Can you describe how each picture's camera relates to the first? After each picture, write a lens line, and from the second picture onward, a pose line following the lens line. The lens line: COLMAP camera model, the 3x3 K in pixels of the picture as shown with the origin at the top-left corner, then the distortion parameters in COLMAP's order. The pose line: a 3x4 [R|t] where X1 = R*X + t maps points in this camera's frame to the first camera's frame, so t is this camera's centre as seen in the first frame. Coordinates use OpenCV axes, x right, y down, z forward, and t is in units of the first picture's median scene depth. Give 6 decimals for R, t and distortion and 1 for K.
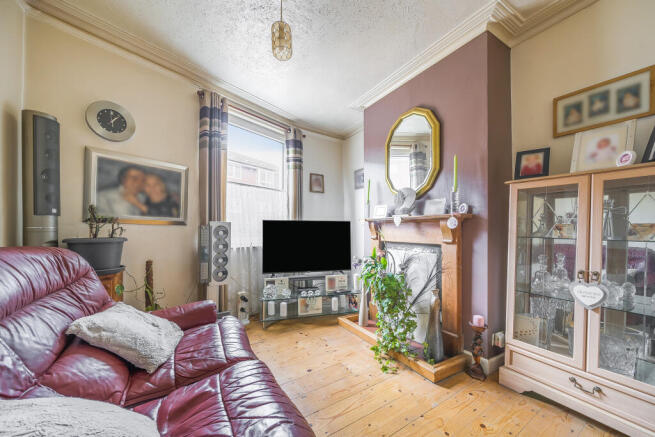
lens RADIAL K [[244.3, 0, 324.5], [0, 244.3, 230.1], [0, 0, 1]] dist [-0.003108, -0.000040]
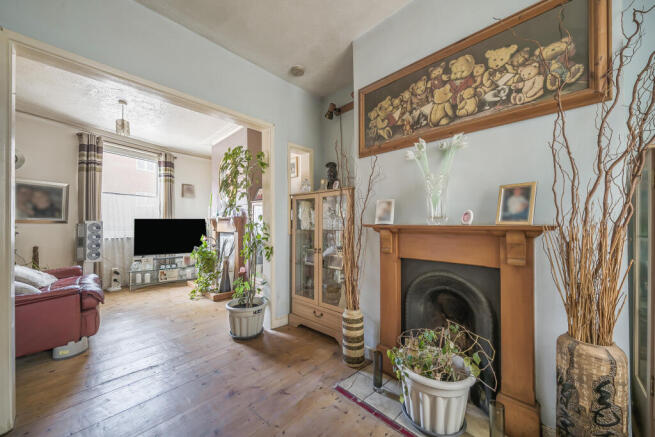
lens RADIAL K [[244.3, 0, 324.9], [0, 244.3, 219.7], [0, 0, 1]] dist [-0.003108, -0.000040]
pose [[0.969956, -0.009093, 0.243110, 0.534954], [0.013118, 0.999802, -0.014943, 0.000892], [-0.242926, 0.017683, 0.969884, -0.735435]]
